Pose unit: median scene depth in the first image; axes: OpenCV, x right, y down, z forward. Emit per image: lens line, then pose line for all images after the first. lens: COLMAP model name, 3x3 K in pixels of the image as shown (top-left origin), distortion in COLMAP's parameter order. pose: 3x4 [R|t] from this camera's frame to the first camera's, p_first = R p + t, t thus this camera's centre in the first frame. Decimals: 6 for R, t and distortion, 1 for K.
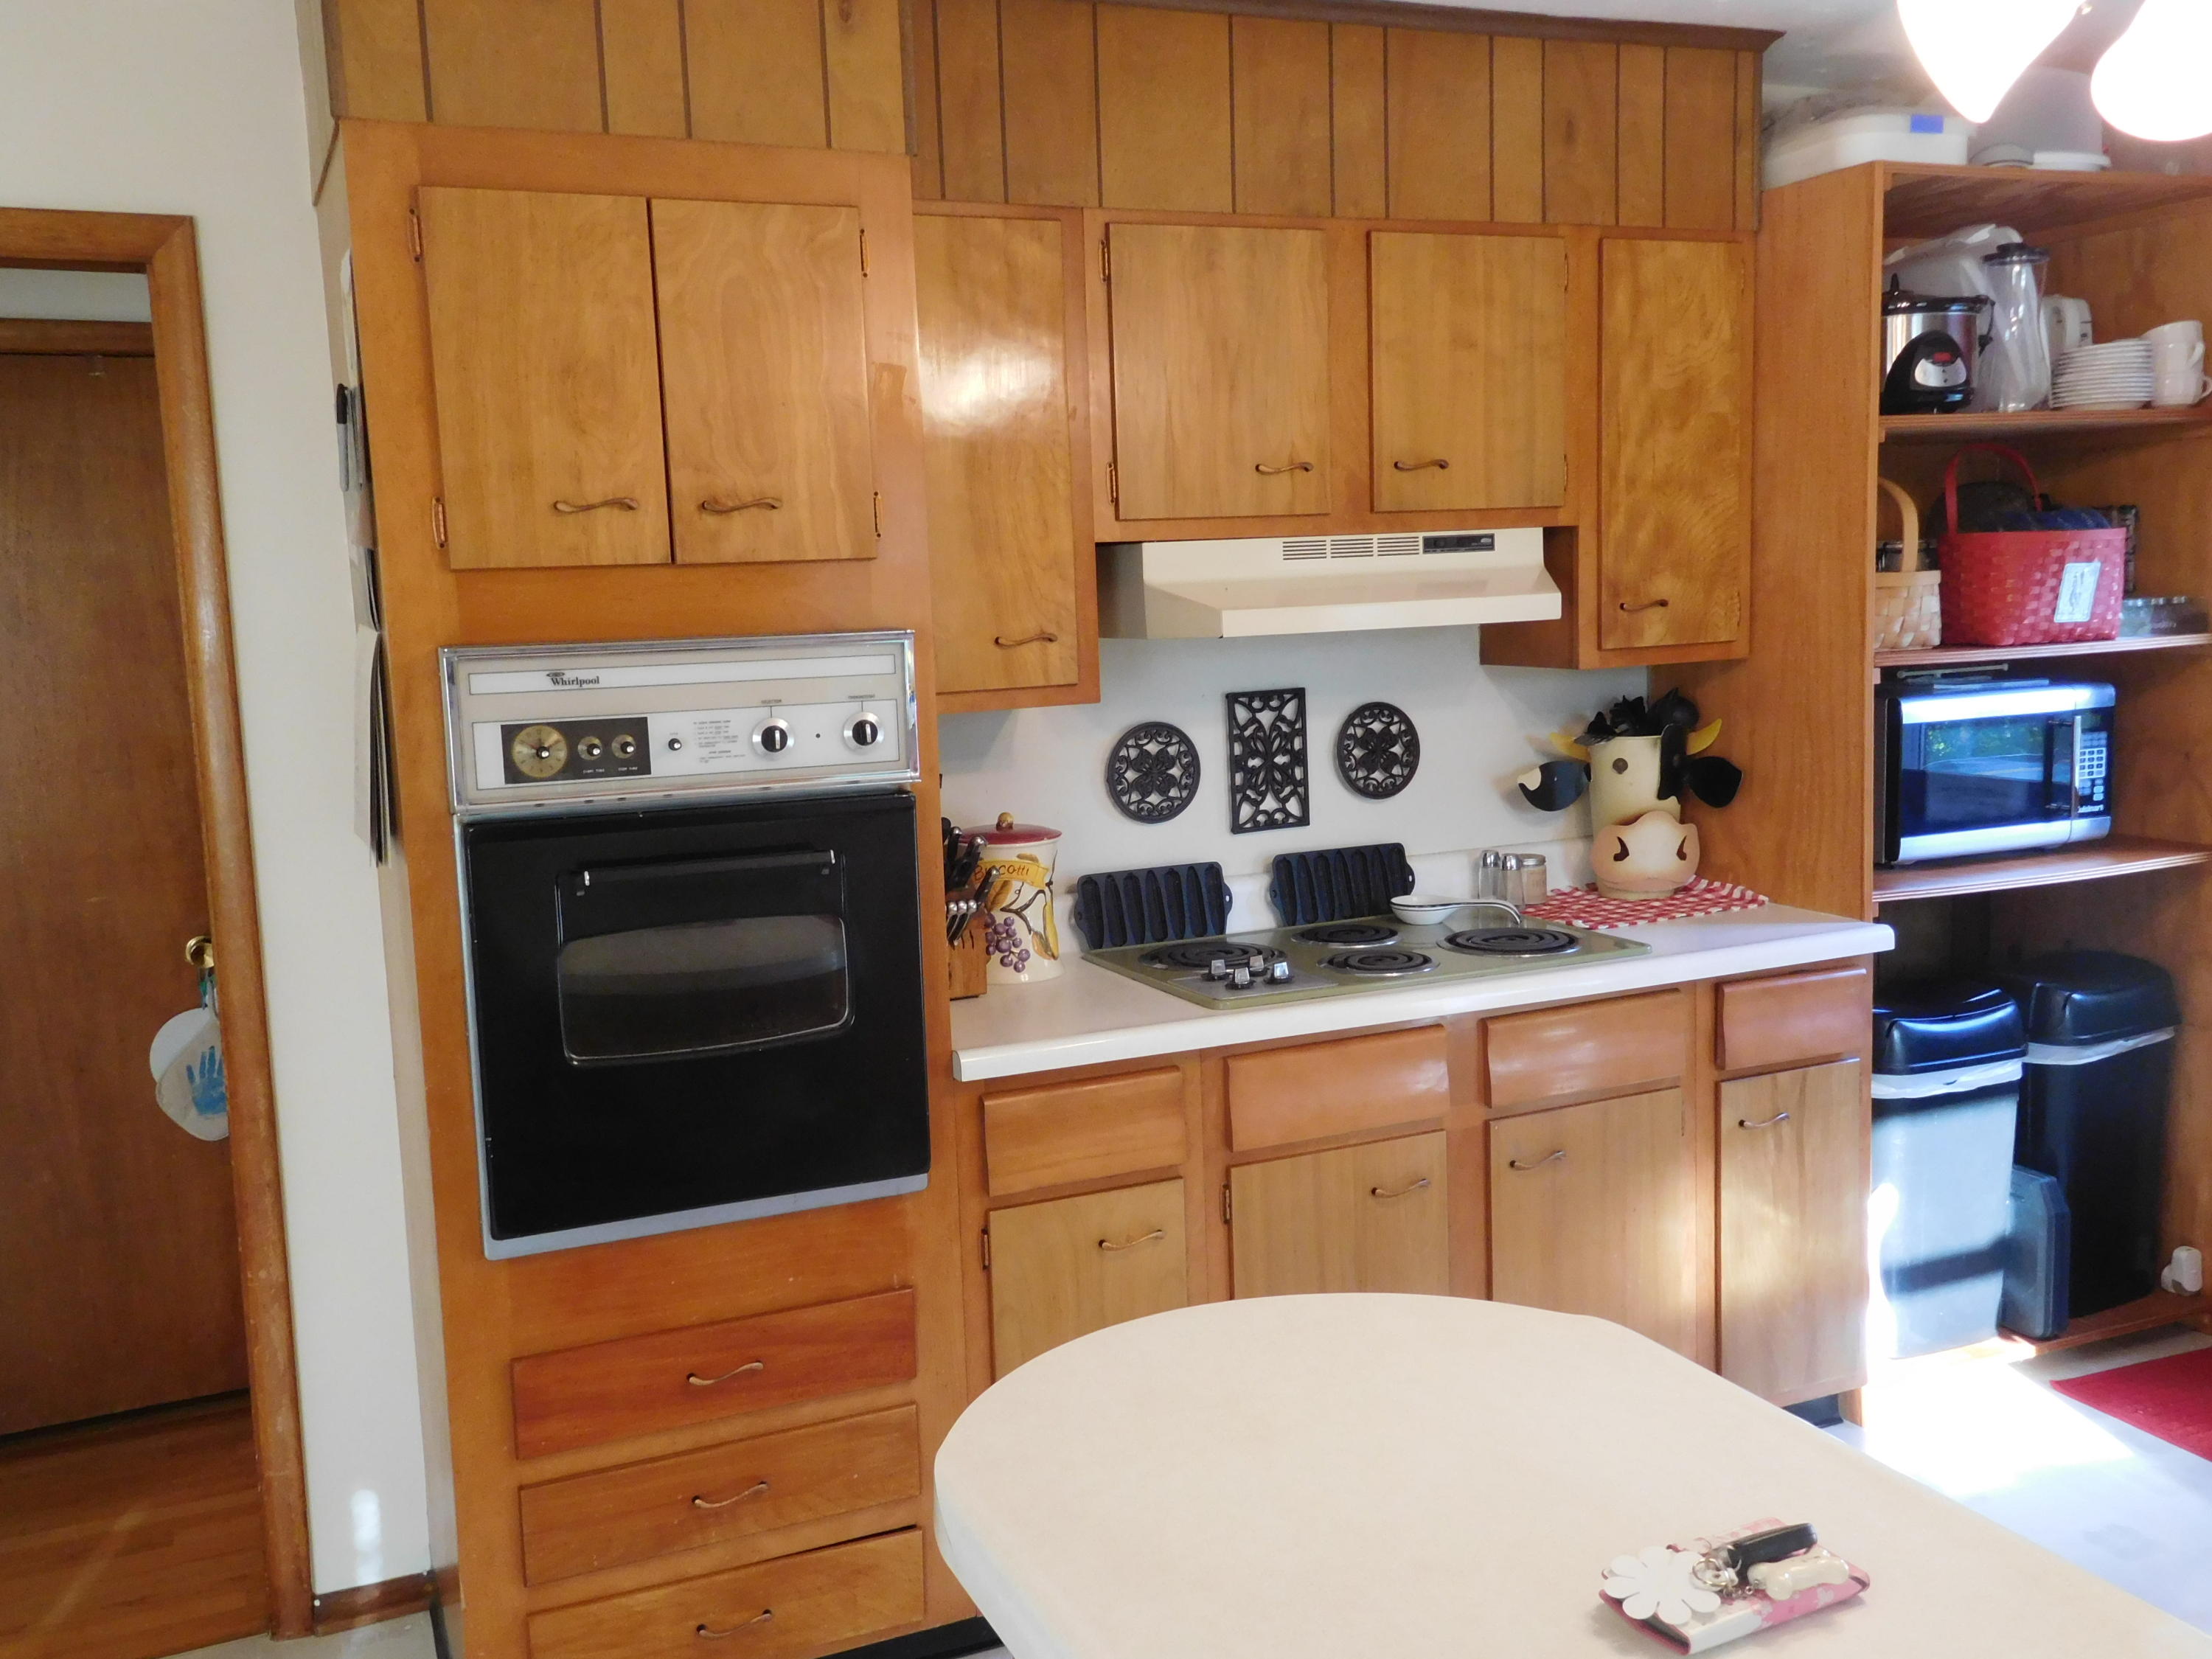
lens RADIAL K [[1985.2, 0, 1110.4], [0, 1985.2, 832.8], [0, 0, 1]] dist [0.048481, -0.004757]
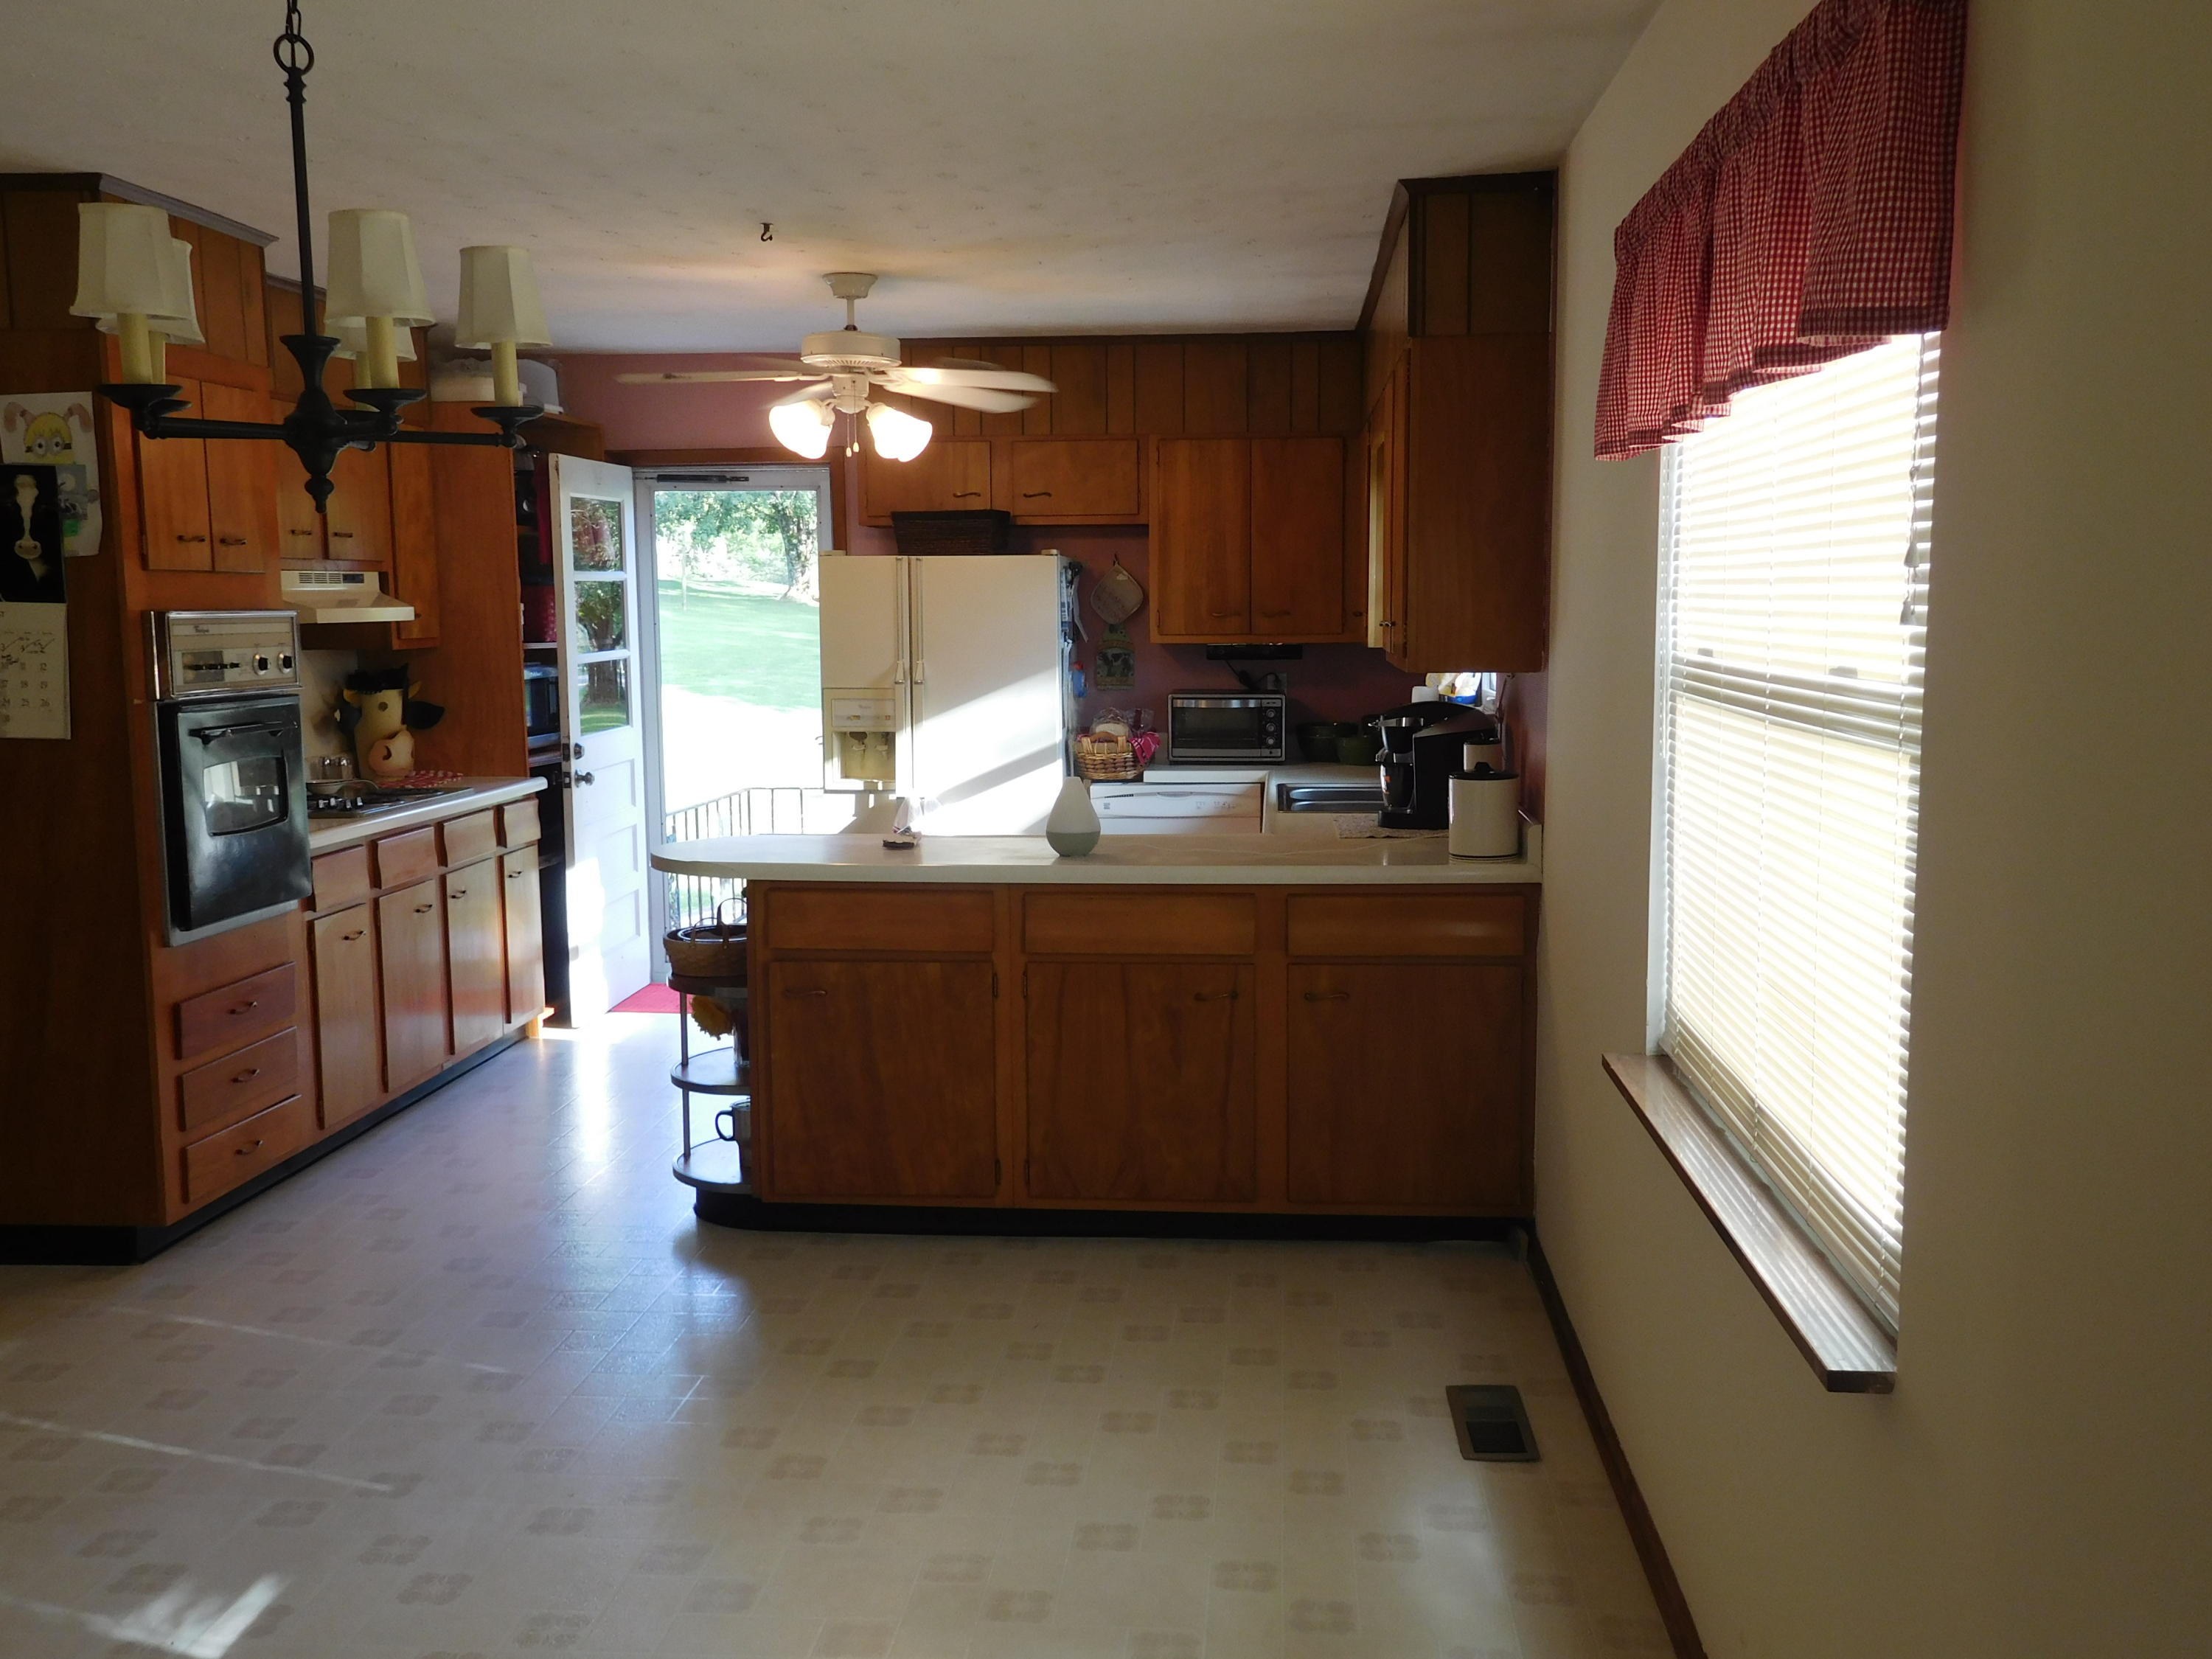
lens RADIAL K [[1985.2, 0, 1110.4], [0, 1985.2, 832.8], [0, 0, 1]] dist [0.048481, -0.004757]
pose [[0.485695, -0.071439, 0.871204, -1.123417], [0.104212, 0.994279, 0.023433, 0.118608], [-0.867894, 0.079408, 0.490361, -0.498379]]
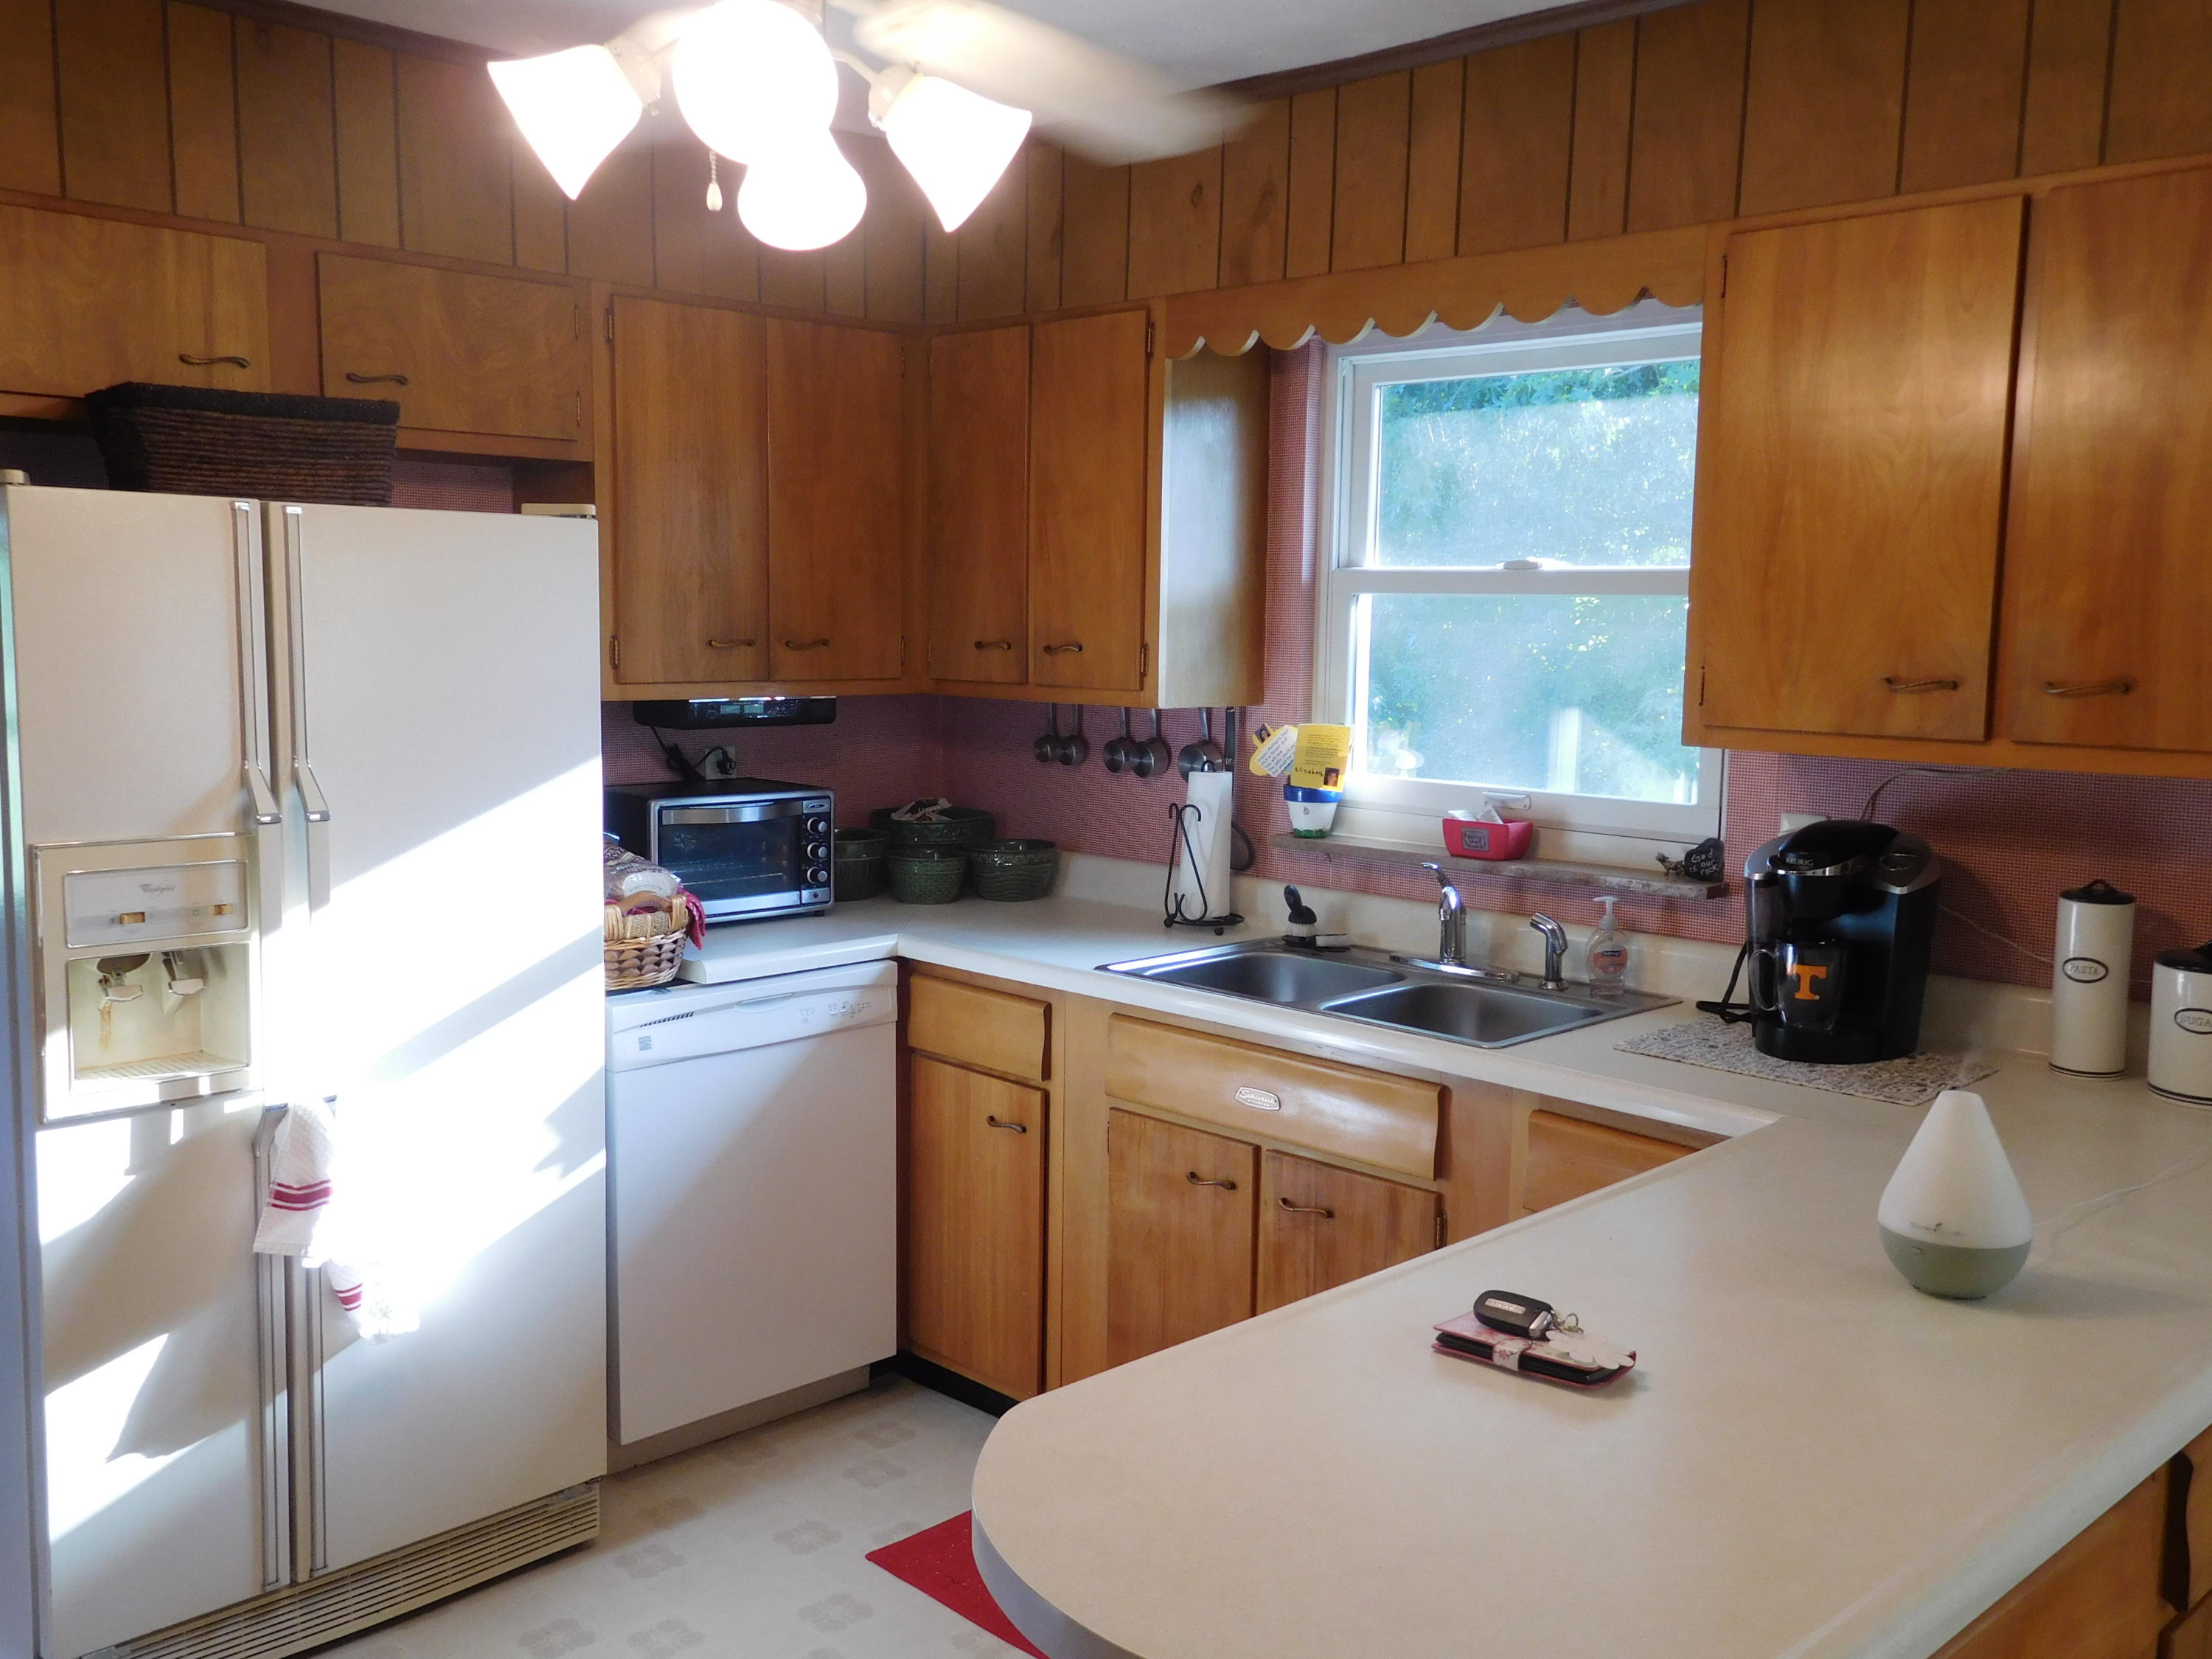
lens RADIAL K [[1985.2, 0, 1110.4], [0, 1985.2, 832.8], [0, 0, 1]] dist [0.048481, -0.004757]
pose [[-0.362818, -0.075475, 0.928798, -0.315517], [0.120309, 0.984579, 0.127005, -0.066789], [-0.924061, 0.157823, -0.348143, 0.649641]]
